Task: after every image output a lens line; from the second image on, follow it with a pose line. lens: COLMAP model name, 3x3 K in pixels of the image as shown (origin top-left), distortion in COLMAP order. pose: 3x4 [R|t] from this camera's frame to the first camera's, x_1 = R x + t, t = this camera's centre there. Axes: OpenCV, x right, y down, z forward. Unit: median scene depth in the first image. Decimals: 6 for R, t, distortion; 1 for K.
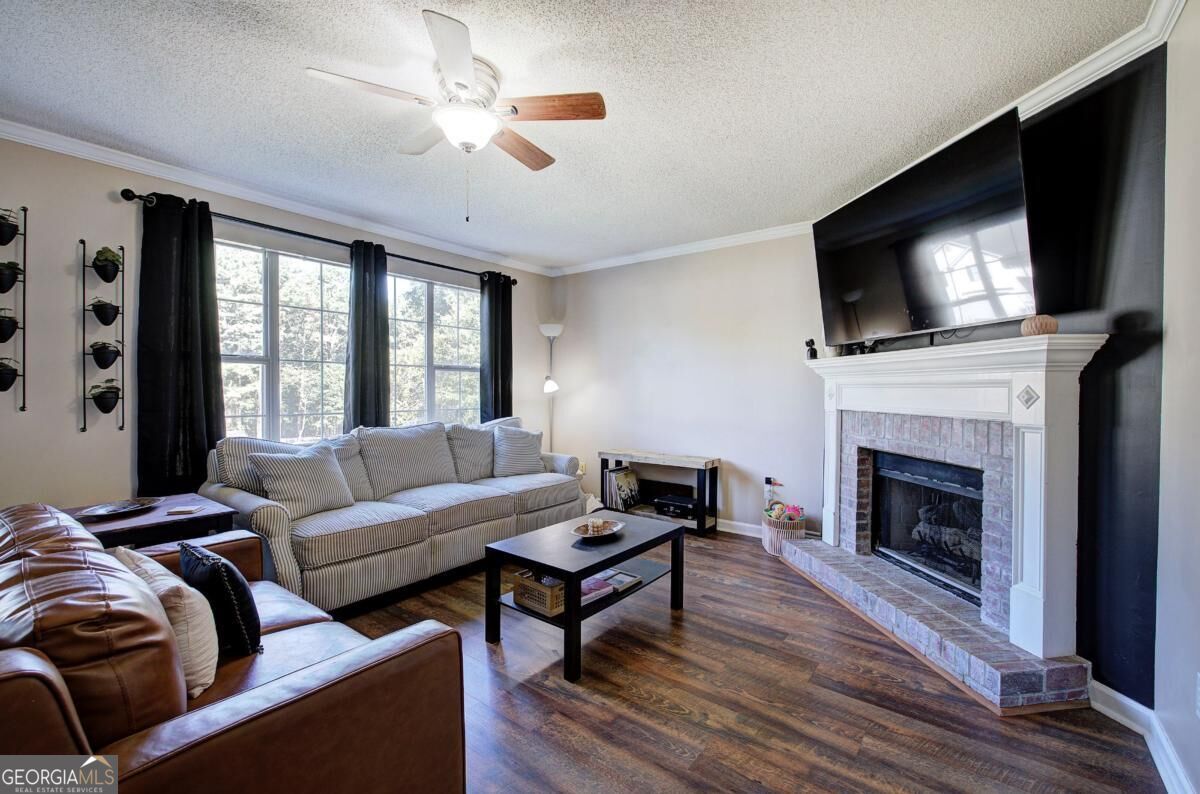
lens RADIAL K [[506.5, 0, 608.3], [0, 506.5, 394.3], [0, 0, 1]] dist [-0.006477, 0.002054]
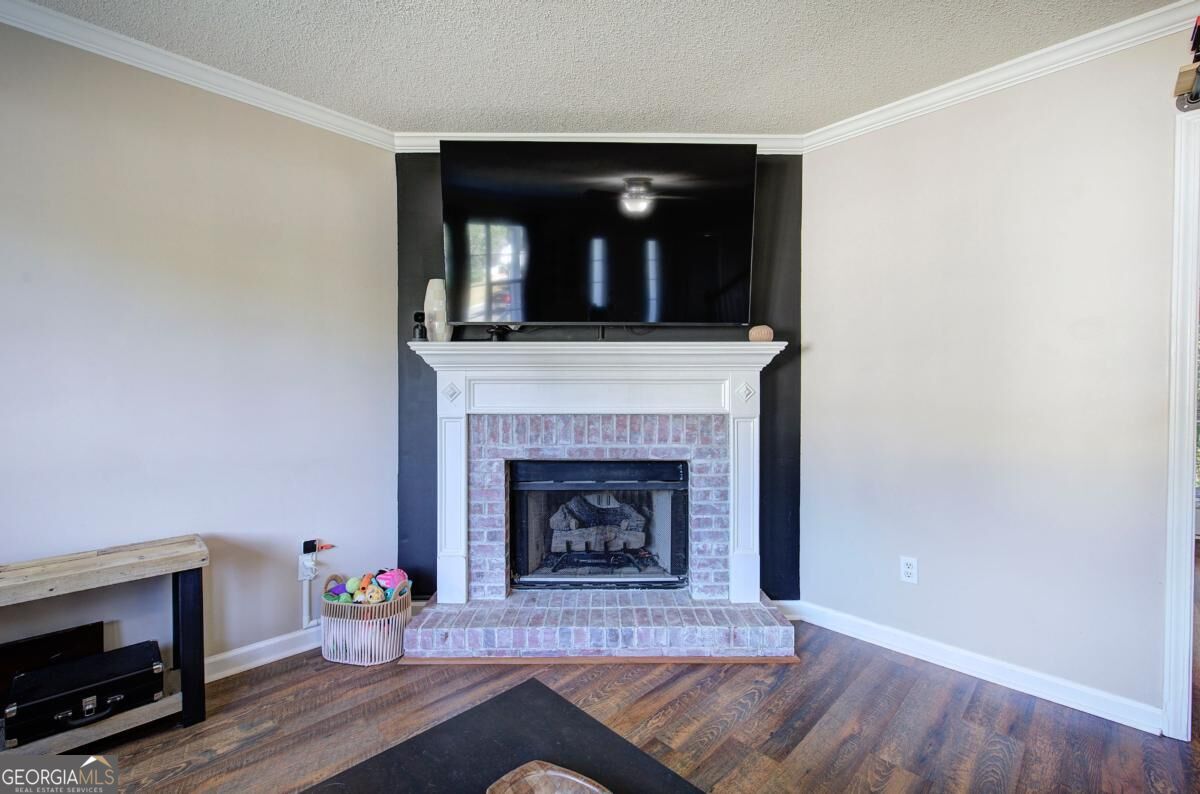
lens RADIAL K [[506.5, 0, 609.0], [0, 506.5, 394.5], [0, 0, 1]] dist [-0.006477, 0.002054]
pose [[0.125751, -0.019633, 0.991867, -0.253701], [0.010317, 0.999776, 0.018481, -0.009547], [-0.992008, 0.007909, 0.125926, 0.736917]]
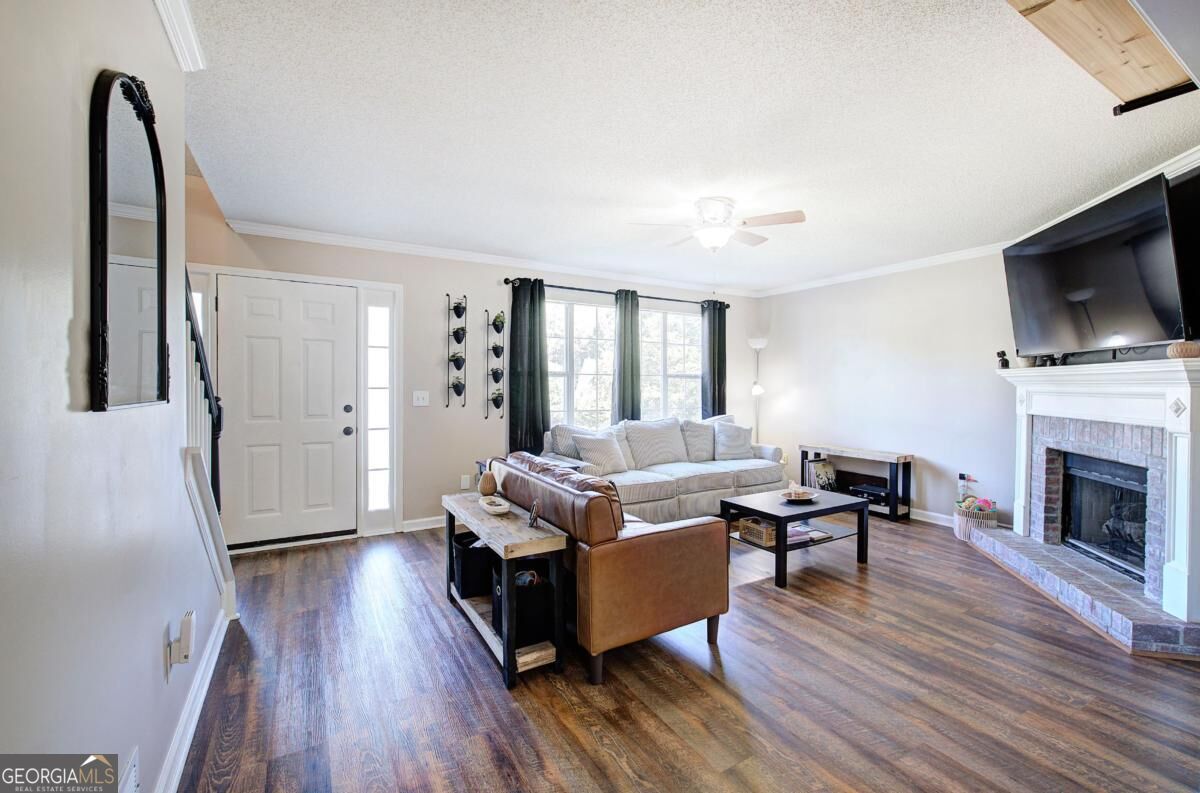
lens RADIAL K [[506.5, 0, 608.7], [0, 506.5, 393.9], [0, 0, 1]] dist [-0.006477, 0.002054]
pose [[0.929165, 0.003703, -0.369647, 0.005205], [-0.001506, 0.999979, 0.006232, -0.020574], [0.369663, -0.005234, 0.929151, -0.395505]]
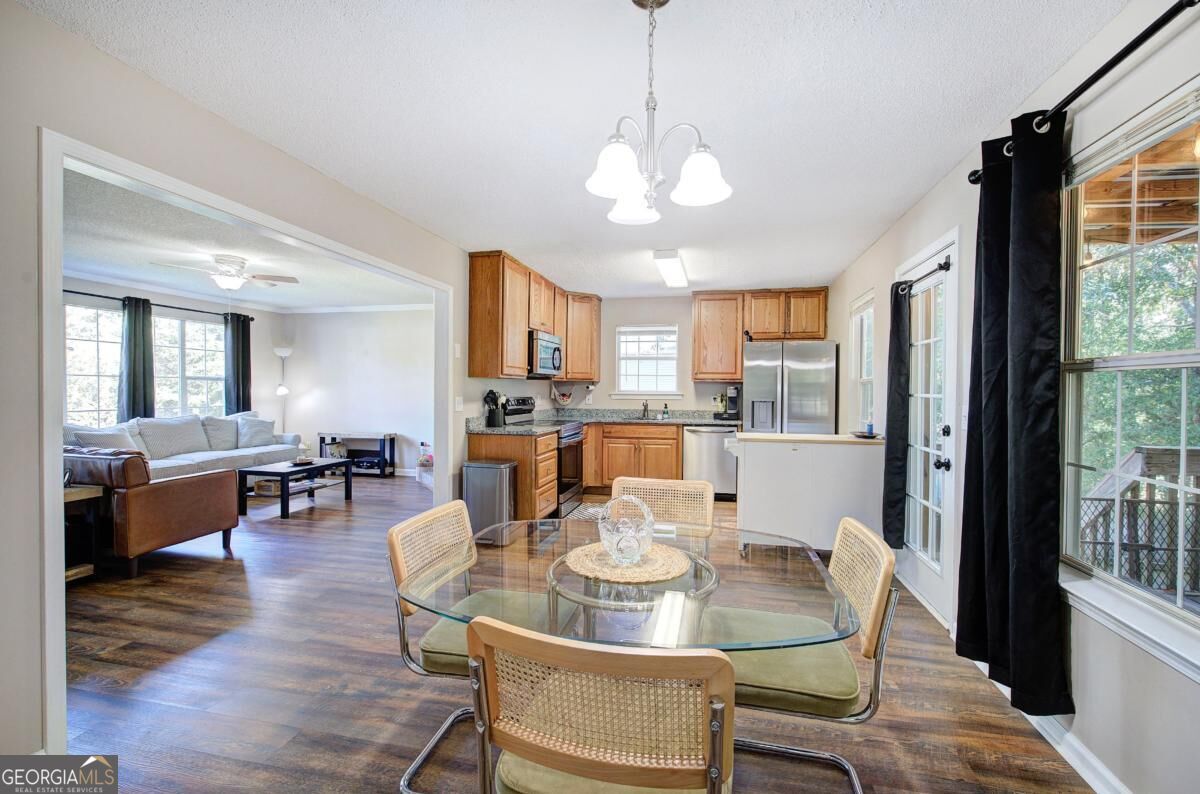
lens RADIAL K [[506.5, 0, 607.4], [0, 506.5, 395.9], [0, 0, 1]] dist [-0.006477, 0.002054]
pose [[0.906899, -0.004666, 0.421323, 0.192399], [0.001652, 0.999970, 0.007519, -0.014795], [-0.421345, -0.006123, 0.906880, -1.121524]]
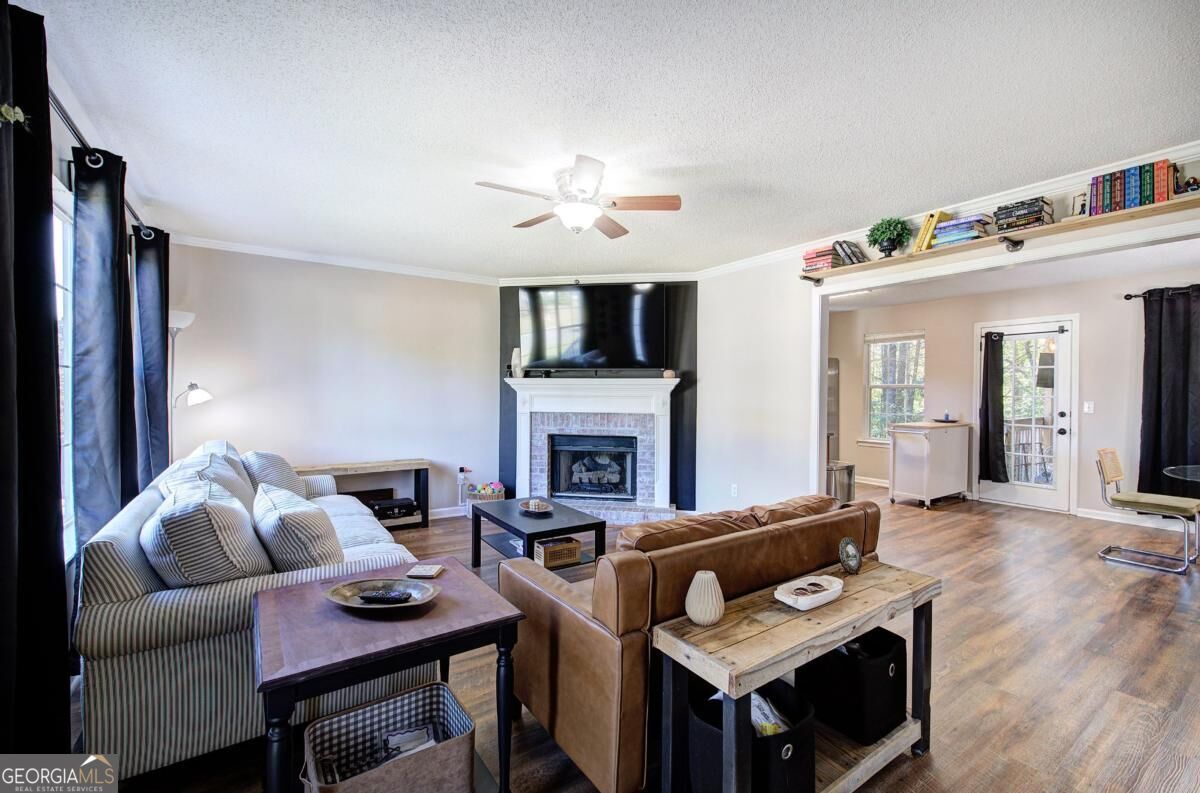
lens RADIAL K [[506.5, 0, 603.9], [0, 506.5, 395.6], [0, 0, 1]] dist [-0.006477, 0.002054]
pose [[0.310156, -0.009568, 0.950638, -0.985479], [0.004548, 0.999953, 0.008581, -0.032947], [-0.950675, 0.001662, 0.310184, 0.322143]]
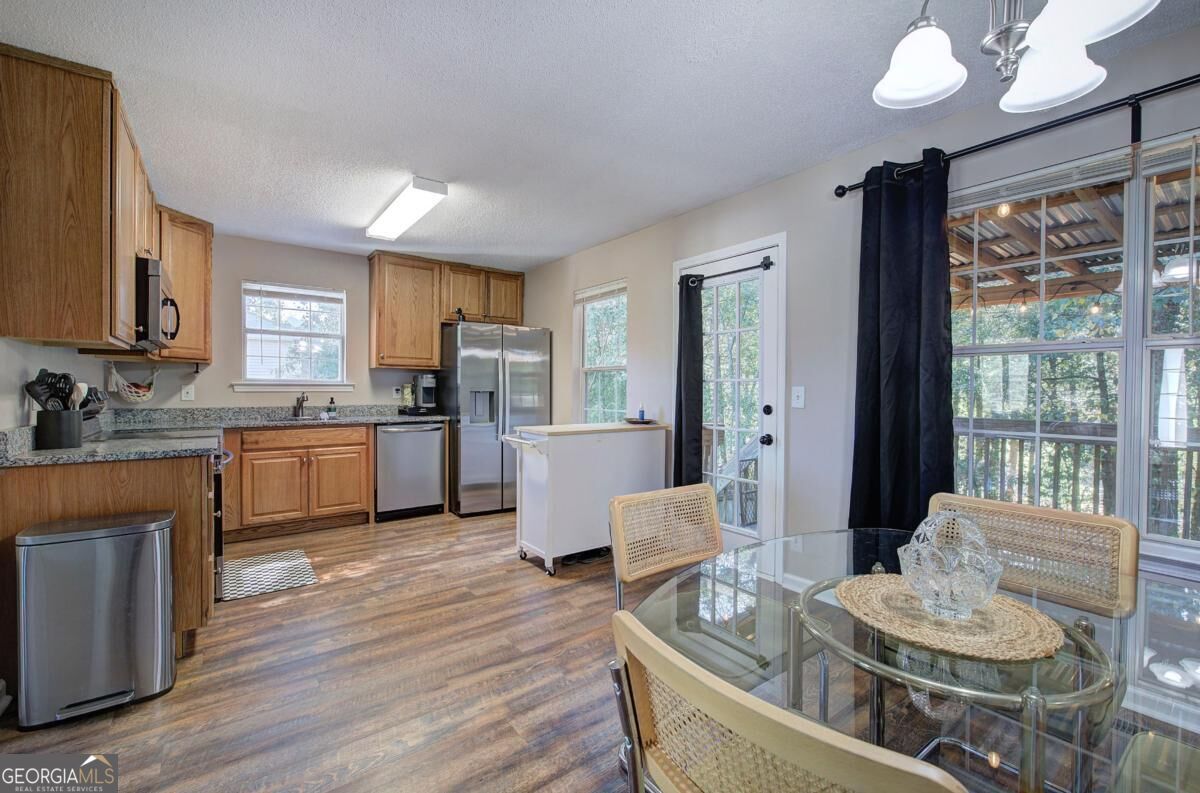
lens RADIAL K [[506.5, 0, 605.2], [0, 506.5, 395.1], [0, 0, 1]] dist [-0.006477, 0.002054]
pose [[0.263798, -0.015252, 0.964457, 0.051920], [0.004342, 0.999884, 0.014625, 0.006759], [-0.964568, 0.000330, 0.263834, -0.553453]]
